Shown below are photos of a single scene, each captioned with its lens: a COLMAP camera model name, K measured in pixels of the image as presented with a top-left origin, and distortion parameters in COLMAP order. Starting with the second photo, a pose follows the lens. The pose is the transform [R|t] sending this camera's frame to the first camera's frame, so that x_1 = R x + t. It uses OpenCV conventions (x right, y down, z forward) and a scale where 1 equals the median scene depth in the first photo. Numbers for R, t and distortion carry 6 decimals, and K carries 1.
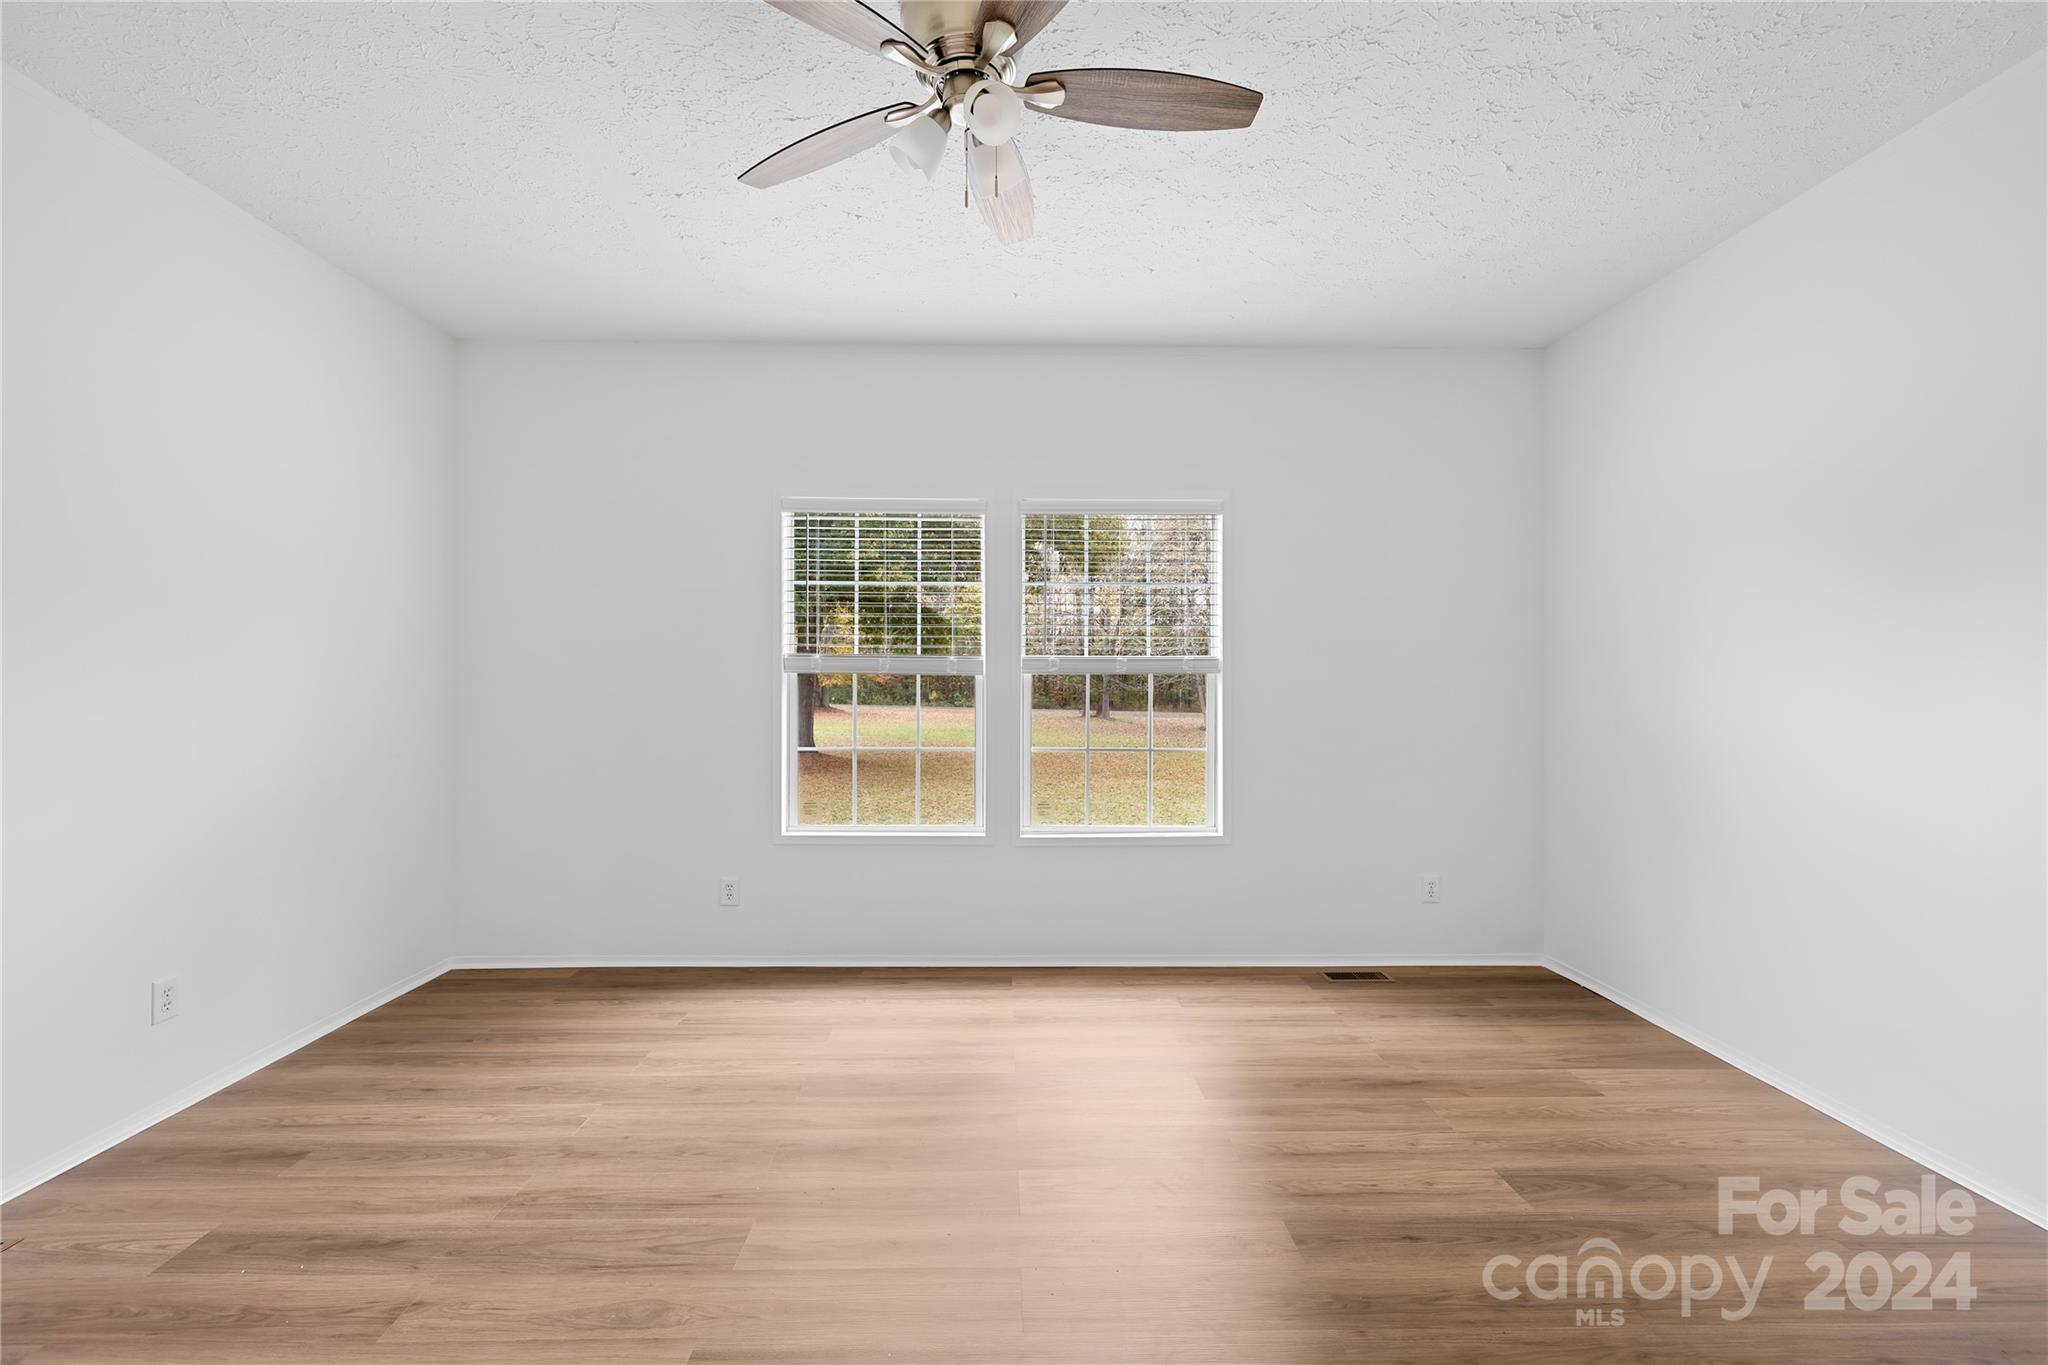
lens RADIAL K [[877.5, 0, 1019.6], [0, 877.5, 669.9], [0, 0, 1]] dist [0.000493, 0.000247]
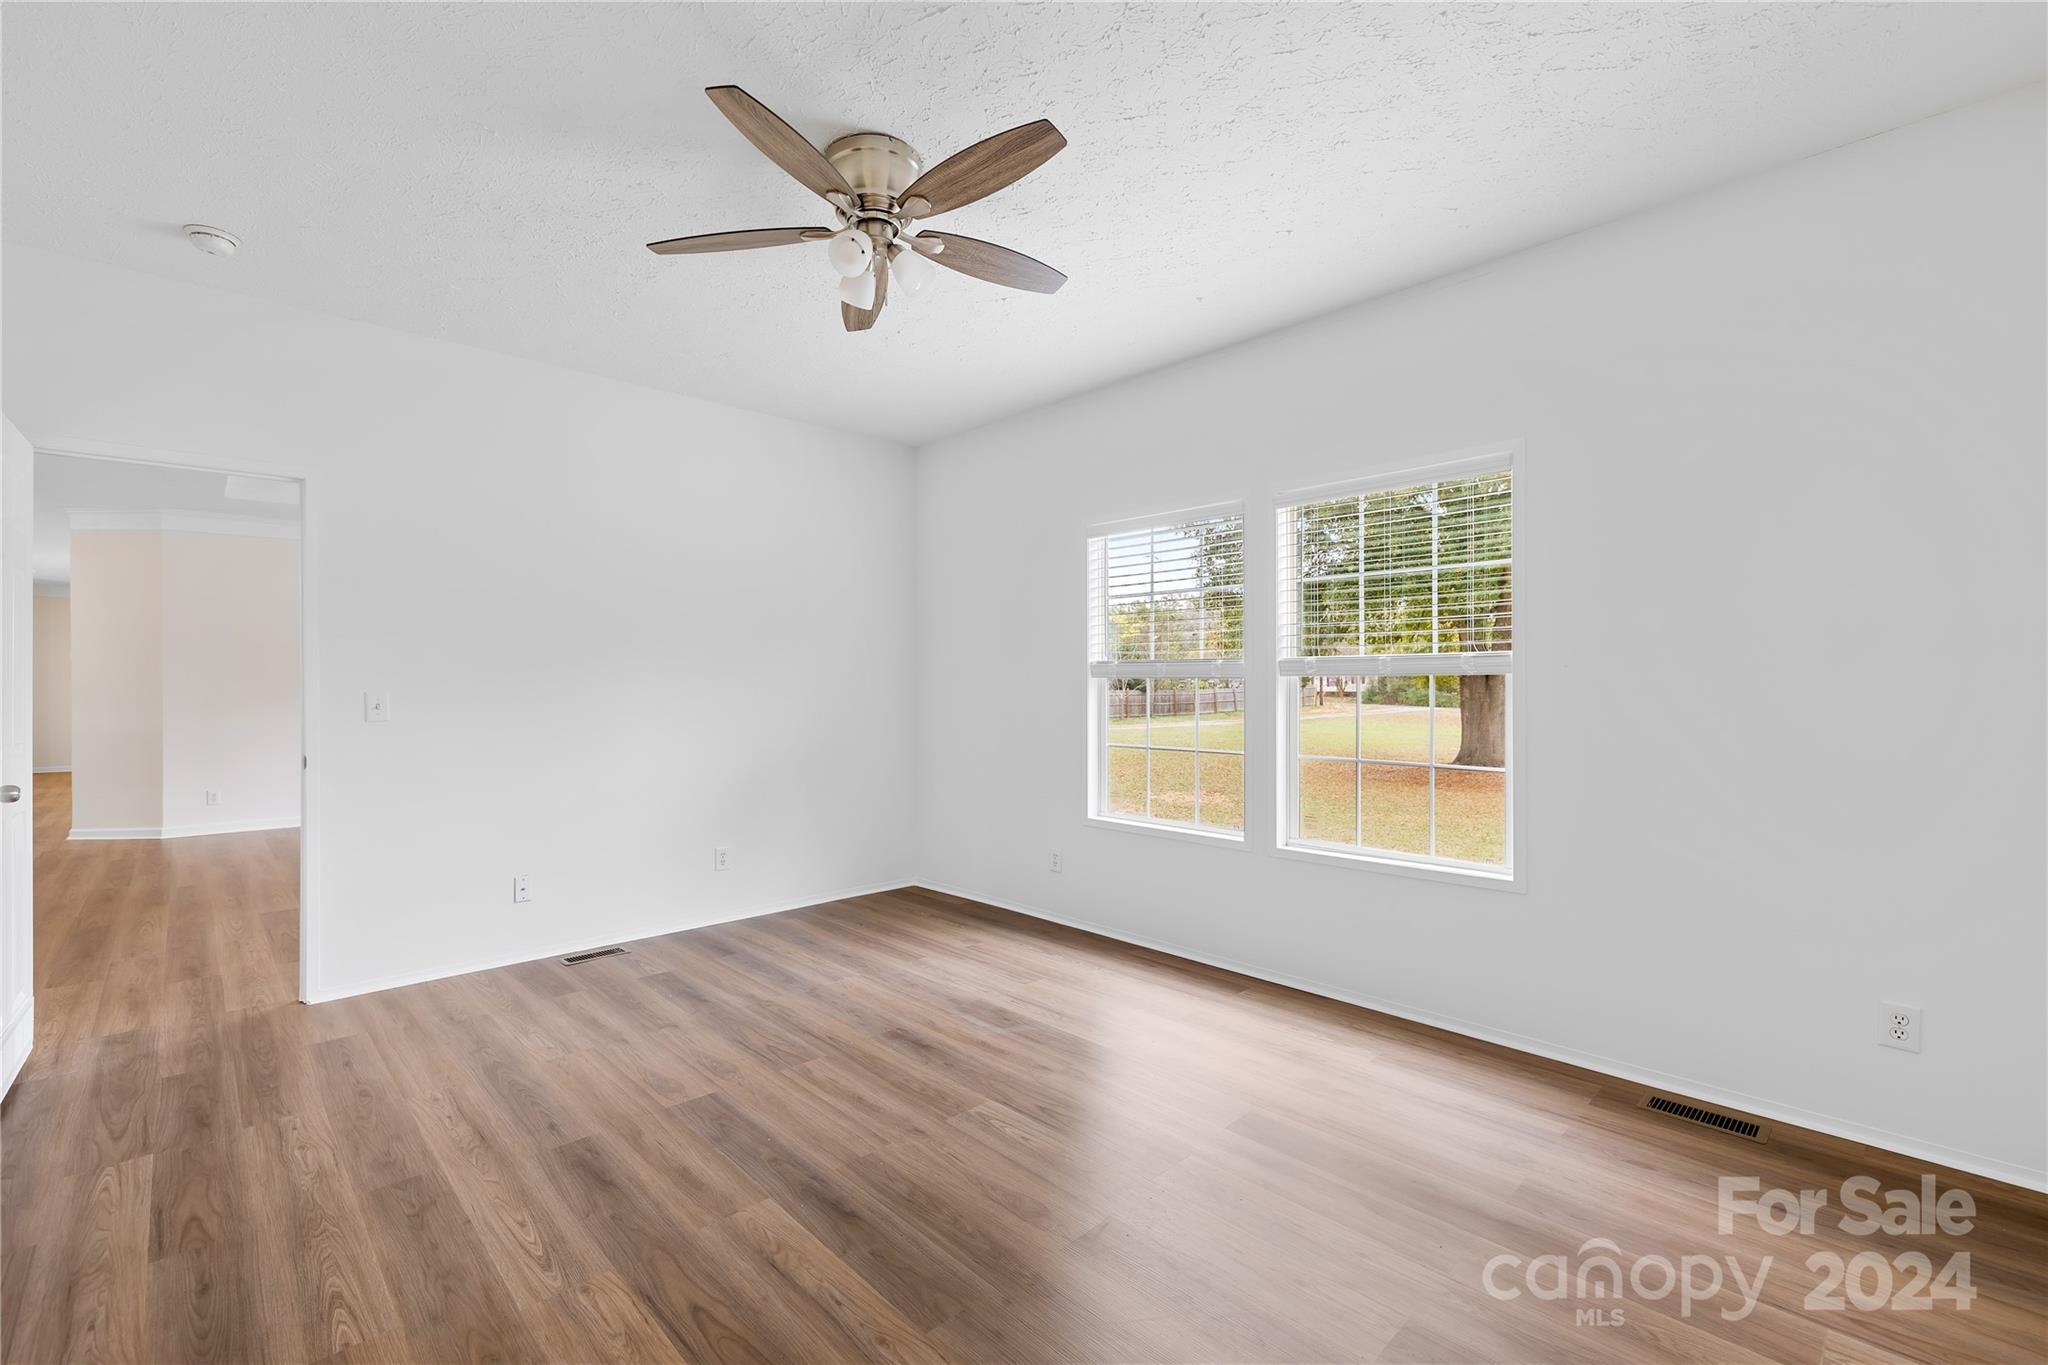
lens RADIAL K [[890.9, 0, 977.7], [0, 890.9, 681.8], [0, 0, 1]] dist [0.000337, -0.000109]
pose [[0.654279, -0.005224, -0.756235, 0.648810], [0.013419, 0.999899, 0.004702, 0.001874], [0.756134, -0.013225, 0.654283, 0.153637]]
